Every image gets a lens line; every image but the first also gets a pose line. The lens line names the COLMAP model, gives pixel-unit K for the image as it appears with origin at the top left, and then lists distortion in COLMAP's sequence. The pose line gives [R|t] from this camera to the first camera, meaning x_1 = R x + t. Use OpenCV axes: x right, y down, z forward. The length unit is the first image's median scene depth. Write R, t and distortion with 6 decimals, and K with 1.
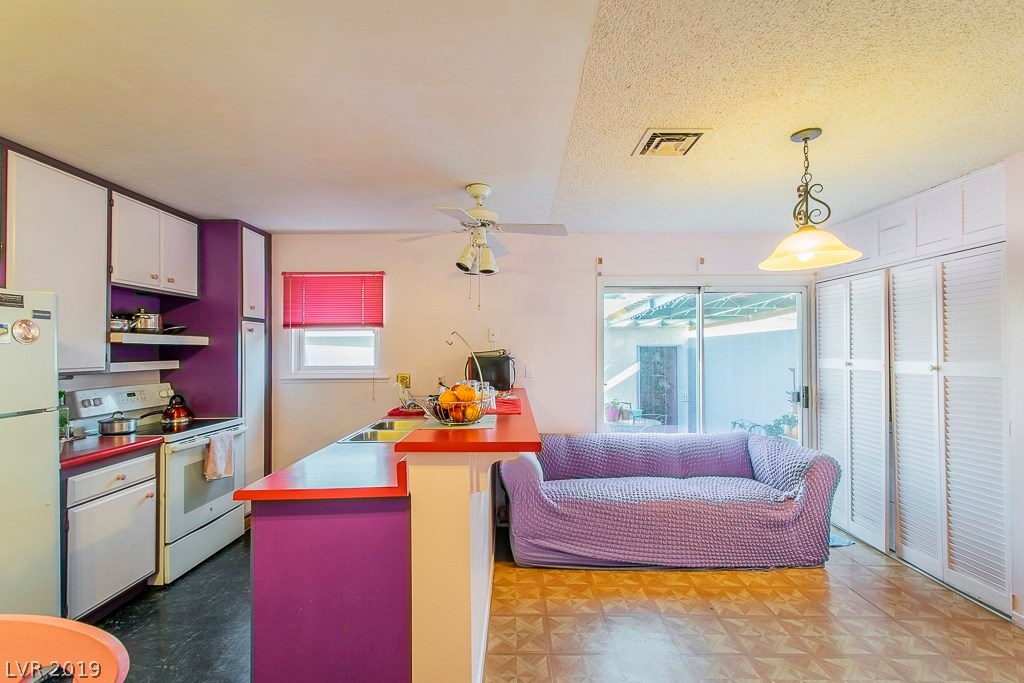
lens RADIAL K [[453.4, 0, 512.2], [0, 453.4, 343.8], [0, 0, 1]] dist [0.008077, -0.000029]
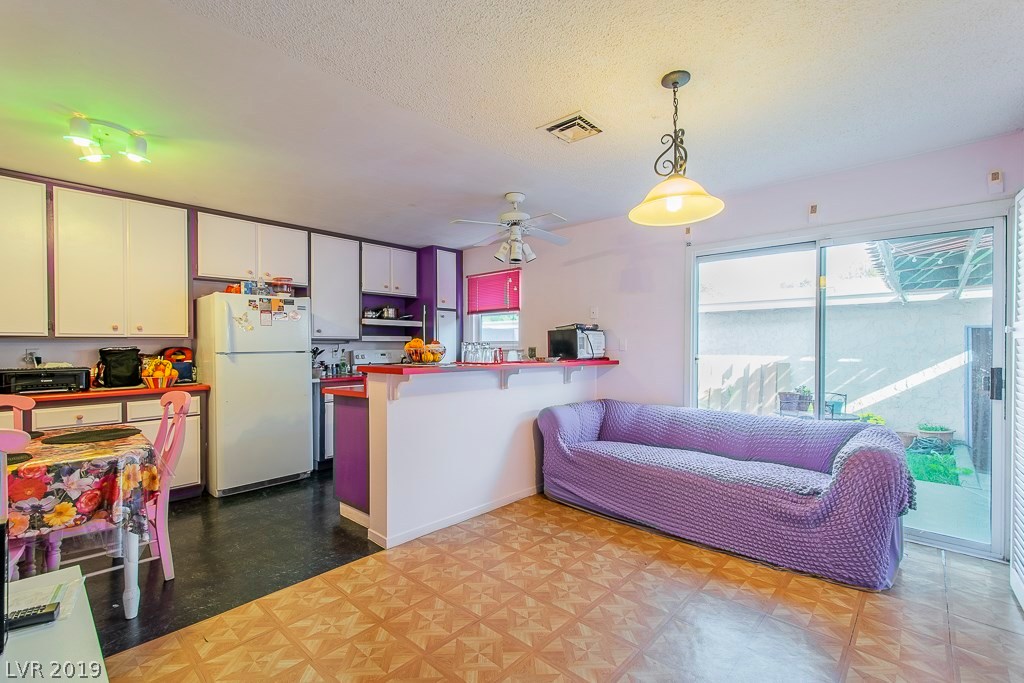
lens RADIAL K [[453.4, 0, 512.2], [0, 453.4, 343.8], [0, 0, 1]] dist [0.008077, -0.000029]
pose [[0.742648, -0.000342, -0.669682, 0.698227], [0.007554, 0.999941, 0.007866, 0.058405], [0.669640, -0.010900, 0.742606, 0.032586]]
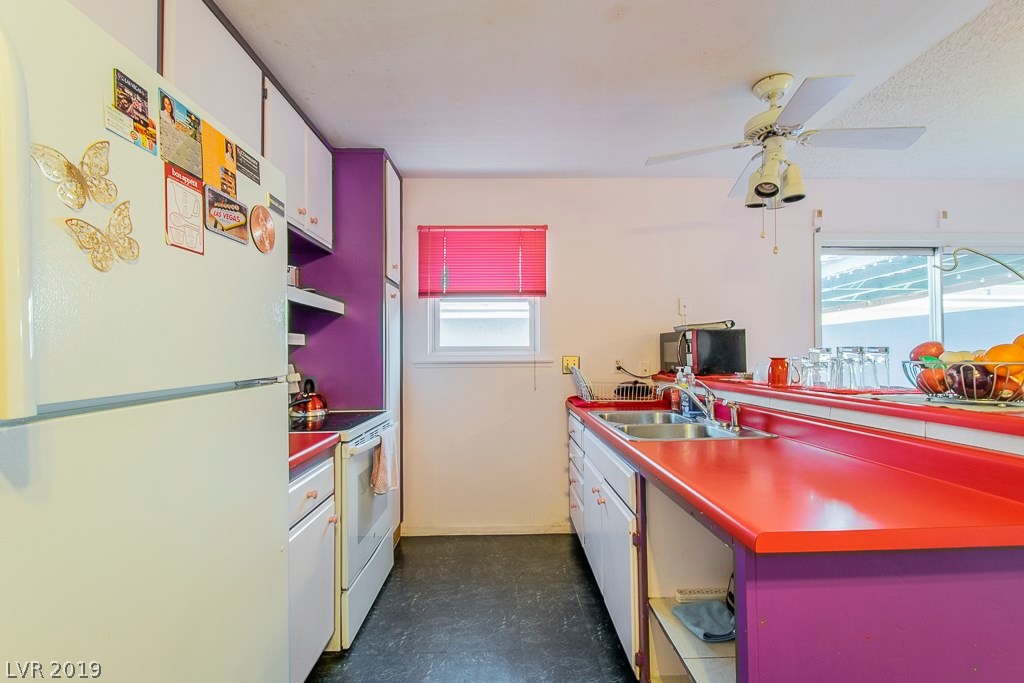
lens RADIAL K [[456.2, 0, 512.0], [0, 456.2, 341.5], [0, 0, 1]] dist [0.001801, 0.000085]
pose [[0.999740, 0.000845, 0.022806, -0.448480], [-0.000584, 0.999935, -0.011415, 0.062754], [-0.022814, 0.011398, 0.999675, 0.263202]]
